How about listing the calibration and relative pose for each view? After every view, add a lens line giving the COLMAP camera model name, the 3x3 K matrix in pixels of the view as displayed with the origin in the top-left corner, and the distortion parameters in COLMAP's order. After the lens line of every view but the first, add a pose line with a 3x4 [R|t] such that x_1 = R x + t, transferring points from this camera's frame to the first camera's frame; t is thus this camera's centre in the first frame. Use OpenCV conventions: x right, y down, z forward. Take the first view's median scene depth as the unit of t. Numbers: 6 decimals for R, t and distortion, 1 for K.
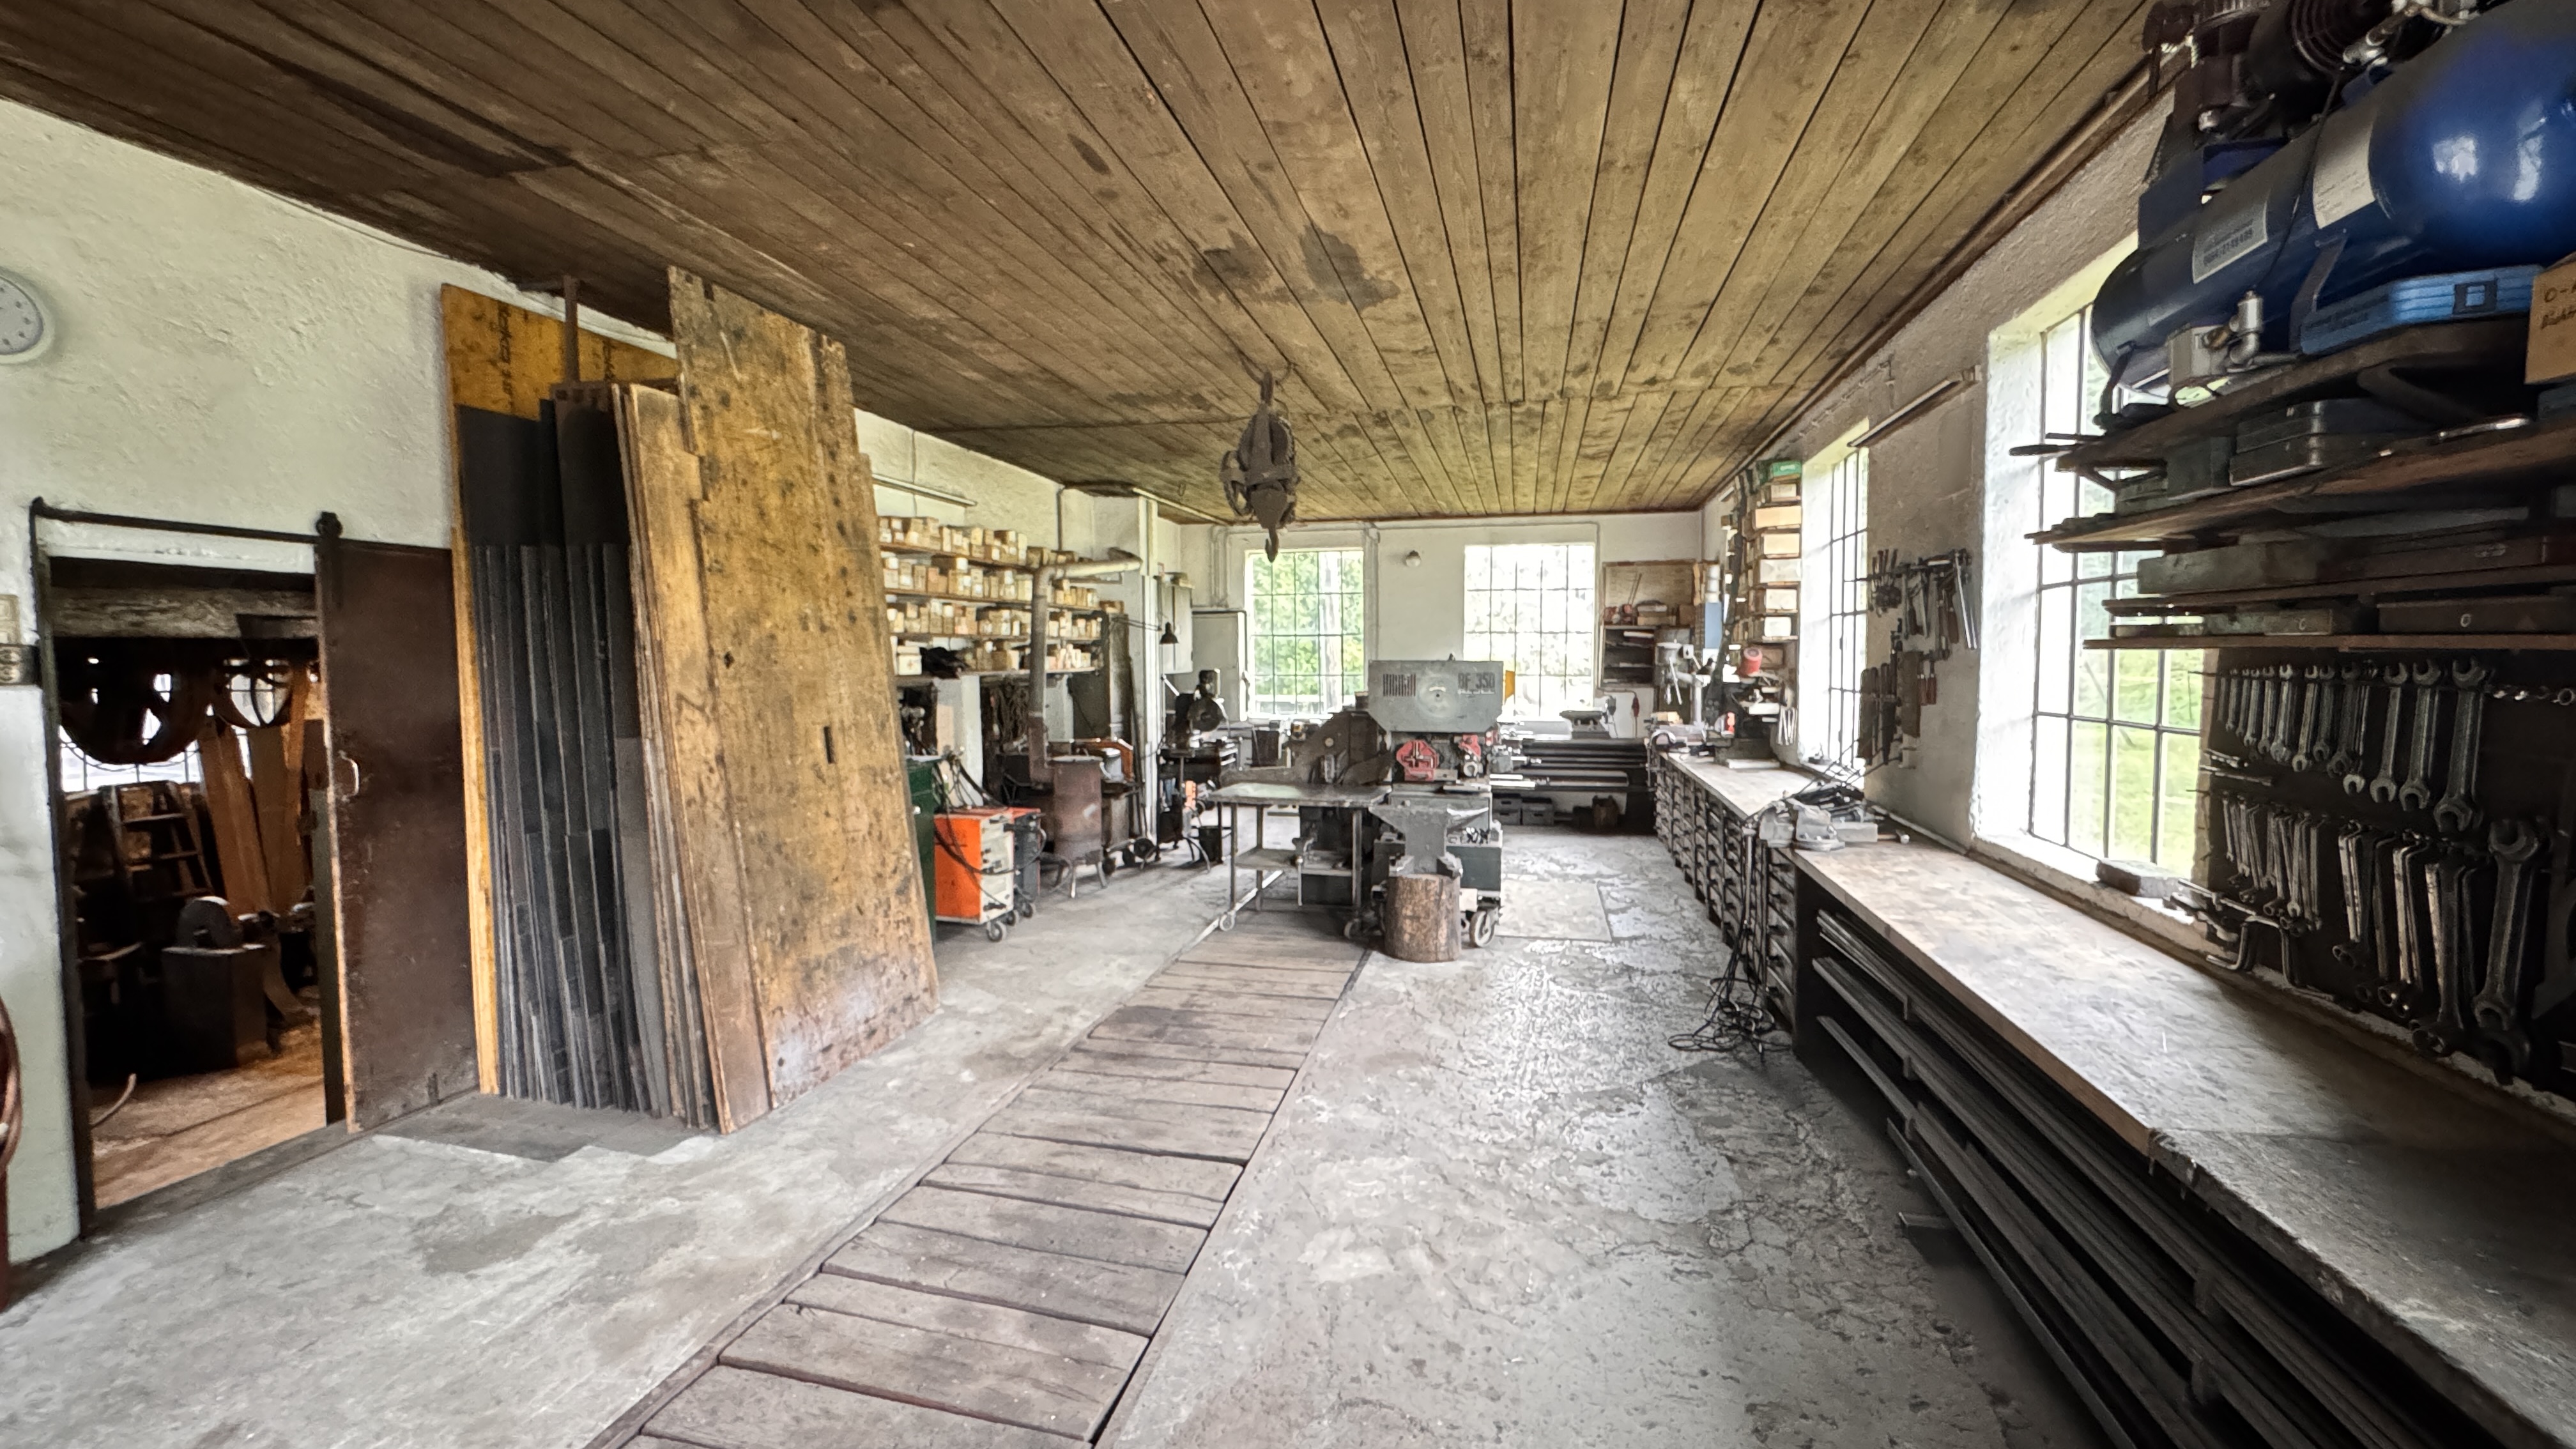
lens RADIAL K [[1024.2, 0, 1296.1], [0, 1024.2, 722.6], [0, 0, 1]] dist [-0.002040, 0.000453]
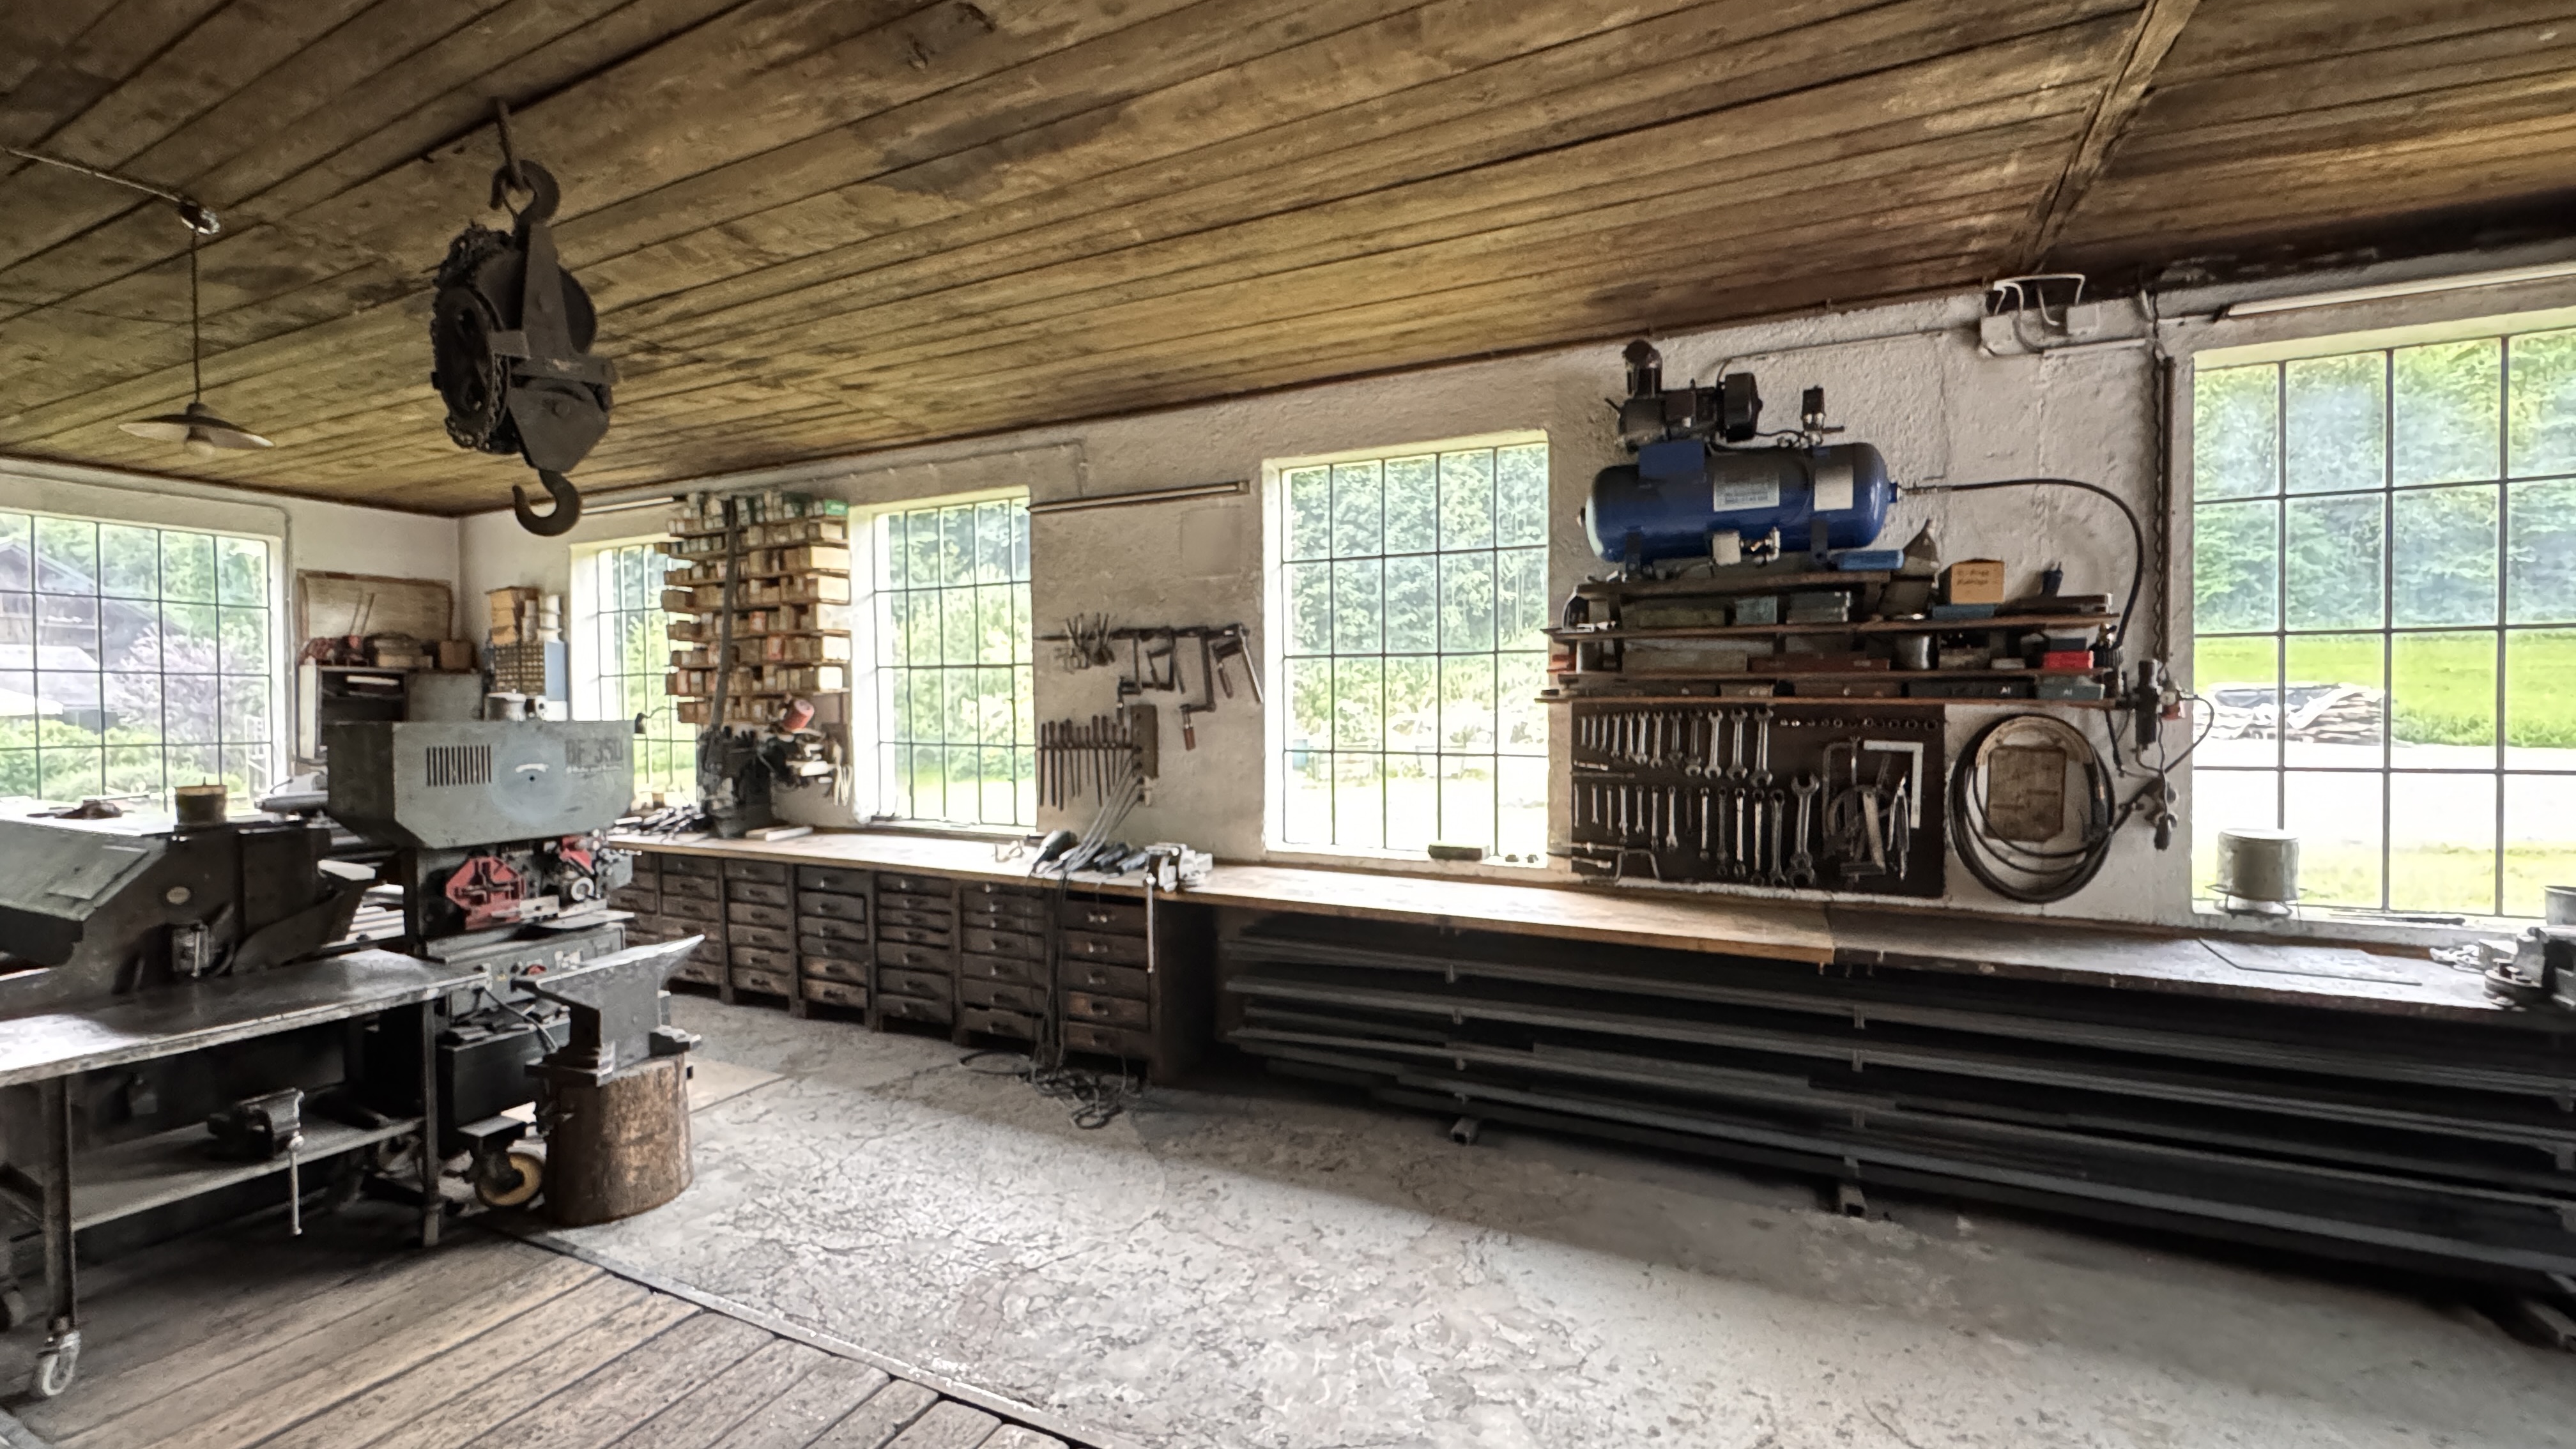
lens RADIAL K [[1024.2, 0, 1294.6], [0, 1024.2, 718.2], [0, 0, 1]] dist [-0.002040, 0.000453]
pose [[0.218883, -0.014931, 0.975637, -0.394984], [0.068120, 0.997677, -0.000014, -0.034434], [-0.973370, 0.066464, 0.219391, 0.470999]]
